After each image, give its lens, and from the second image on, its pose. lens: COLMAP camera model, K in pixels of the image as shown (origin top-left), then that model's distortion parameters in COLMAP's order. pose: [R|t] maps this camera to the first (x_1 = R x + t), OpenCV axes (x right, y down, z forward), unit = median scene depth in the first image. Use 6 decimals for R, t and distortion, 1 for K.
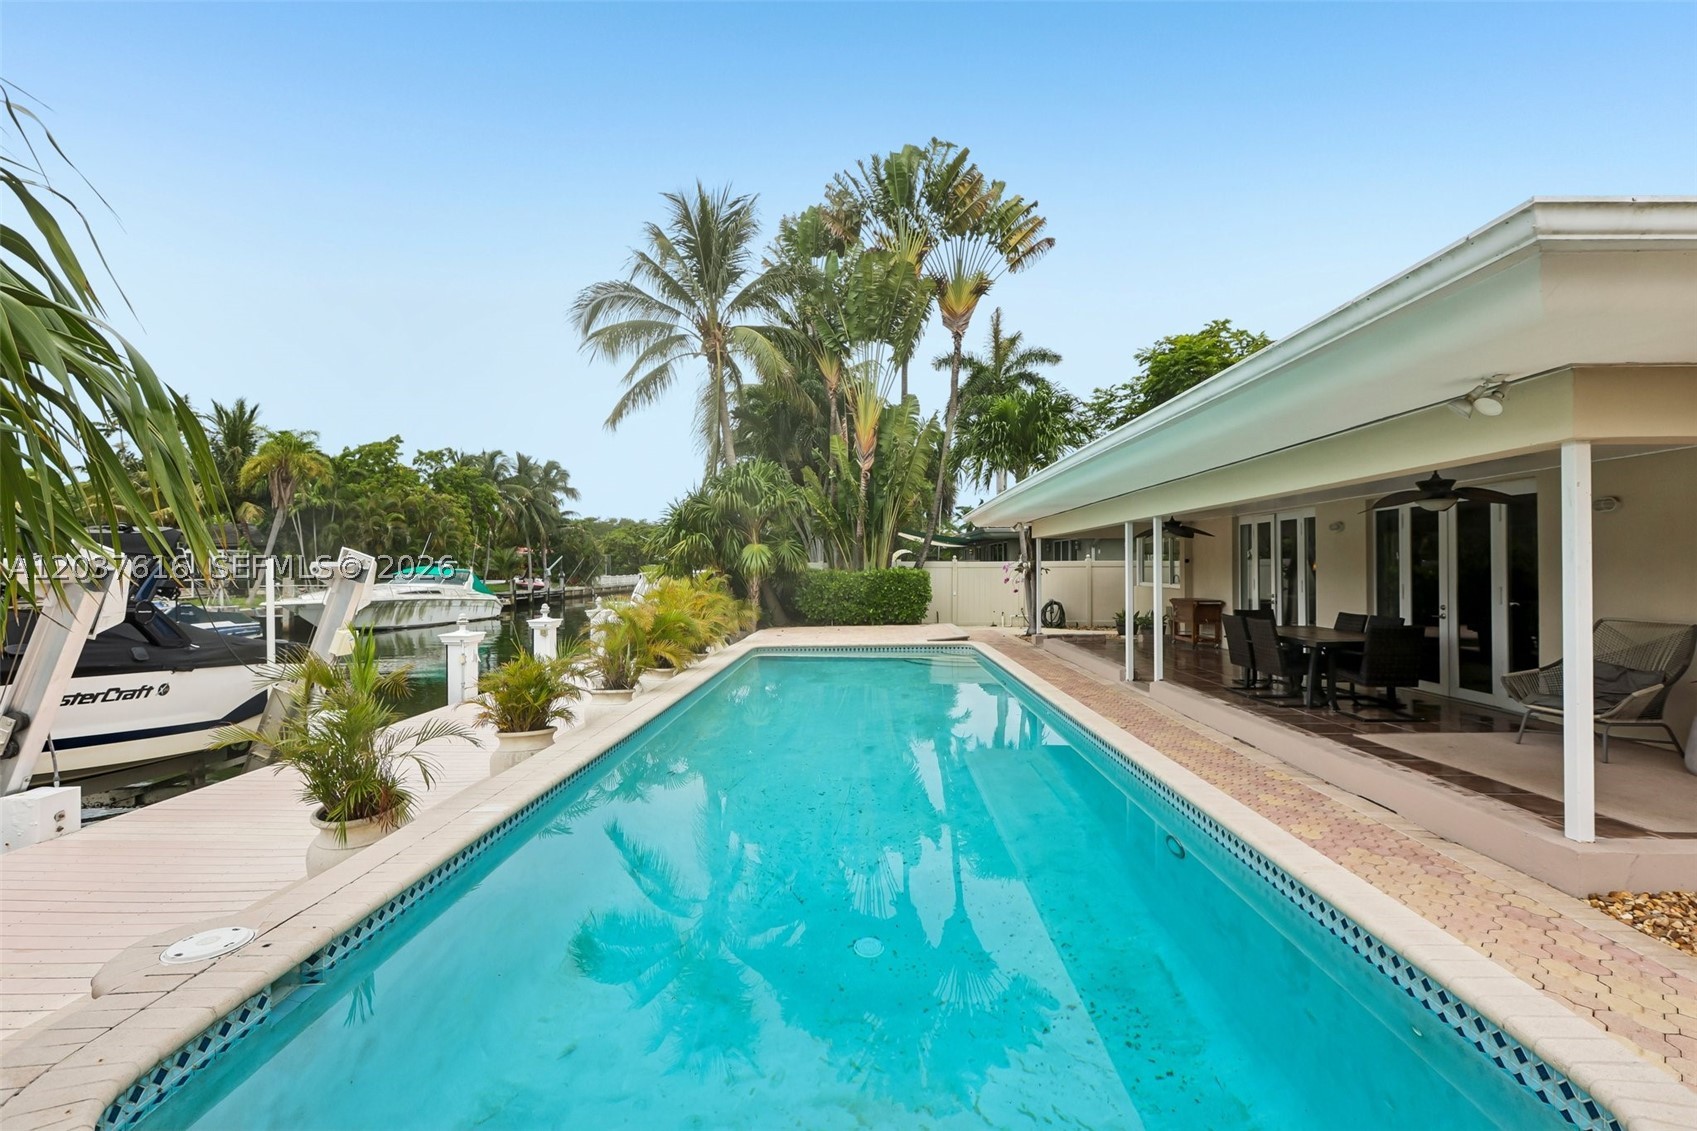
lens RADIAL K [[755.9, 0, 850.7], [0, 755.9, 556.2], [0, 0, 1]] dist [0.000867, 0.000687]
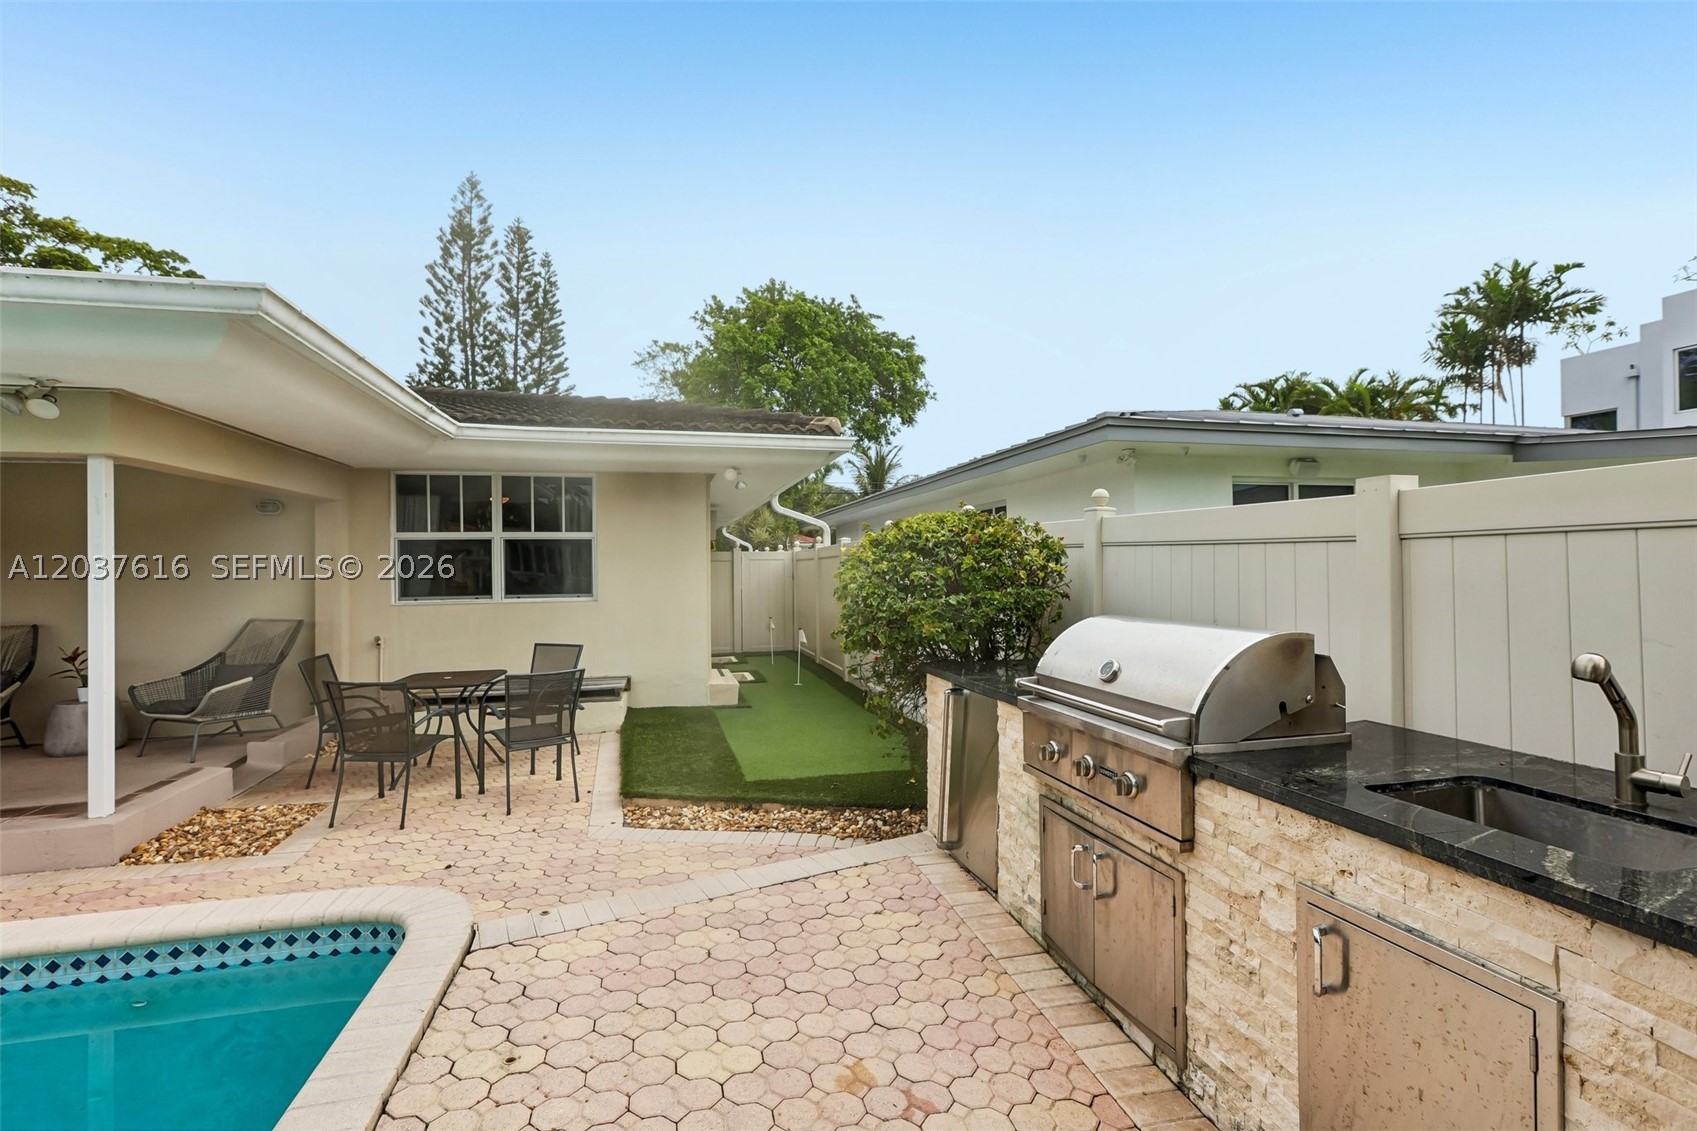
lens RADIAL K [[755.9, 0, 843.8], [0, 755.9, 556.2], [0, 0, 1]] dist [0.000867, 0.000687]
pose [[-0.262448, 0.014931, 0.964831, -0.426907], [-0.002615, 0.999866, -0.016185, 0.010309], [-0.964943, -0.006770, -0.262374, 0.263729]]
